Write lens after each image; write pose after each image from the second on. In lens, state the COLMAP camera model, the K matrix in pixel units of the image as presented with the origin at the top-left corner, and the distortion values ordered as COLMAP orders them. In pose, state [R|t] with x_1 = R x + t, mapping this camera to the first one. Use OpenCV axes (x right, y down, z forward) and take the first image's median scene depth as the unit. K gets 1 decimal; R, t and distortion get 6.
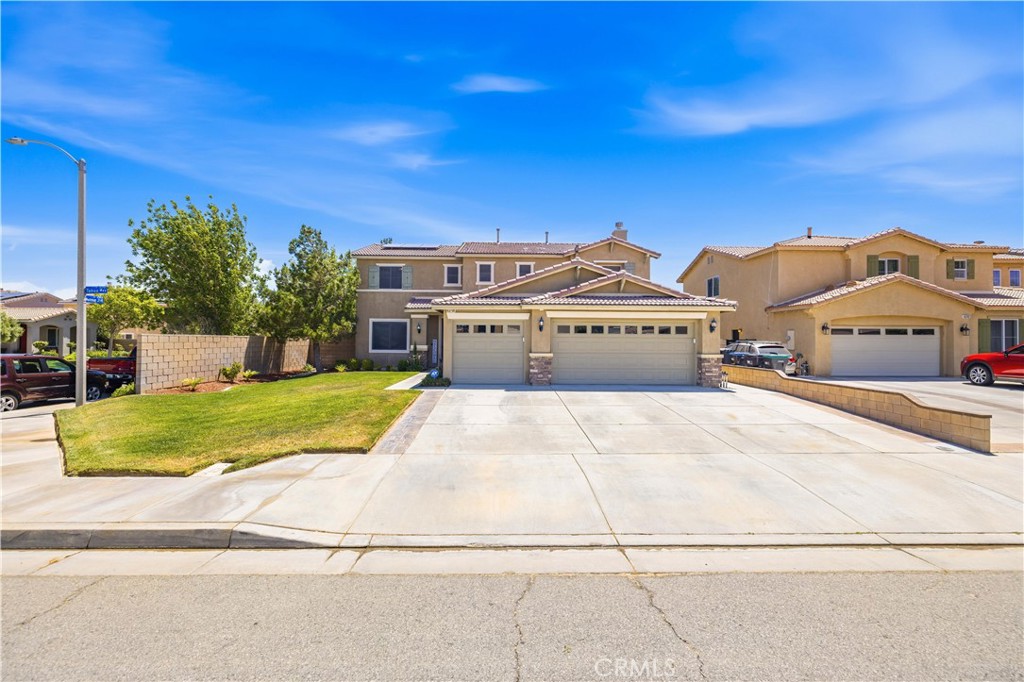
lens RADIAL K [[426.8, 0, 513.8], [0, 426.8, 337.6], [0, 0, 1]] dist [-0.000590, 0.000192]
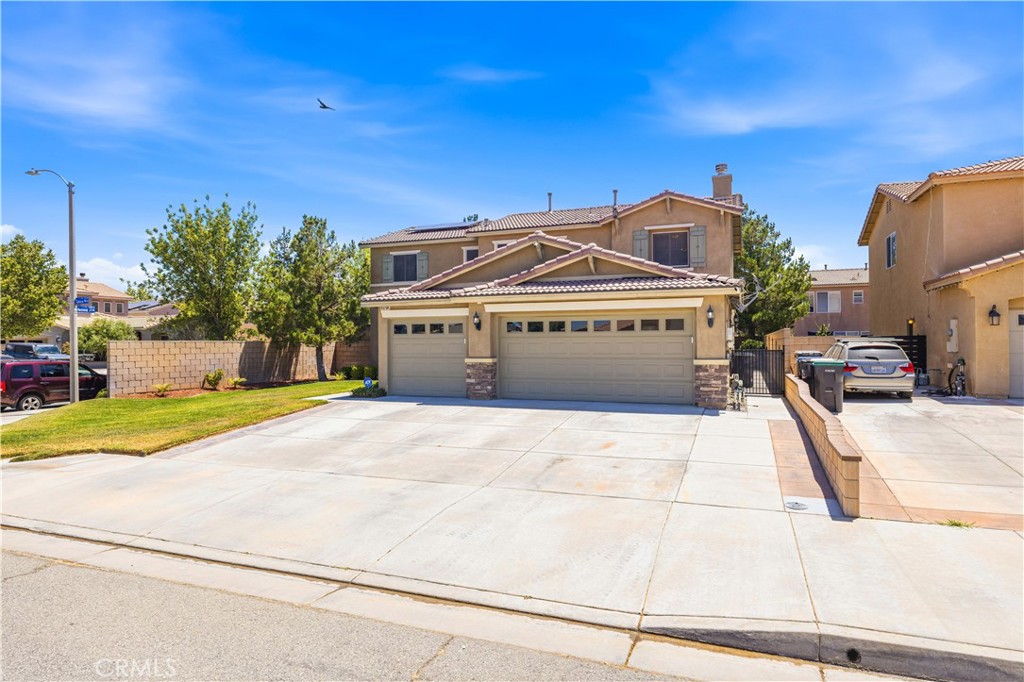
lens RADIAL K [[596.0, 0, 514.1], [0, 596.0, 340.3], [0, 0, 1]] dist [-0.003111, -0.003230]
pose [[0.926920, -0.013339, -0.375021, 0.516823], [0.014751, 0.999891, 0.000895, 0.003412], [0.374968, -0.006362, 0.927016, 0.011402]]
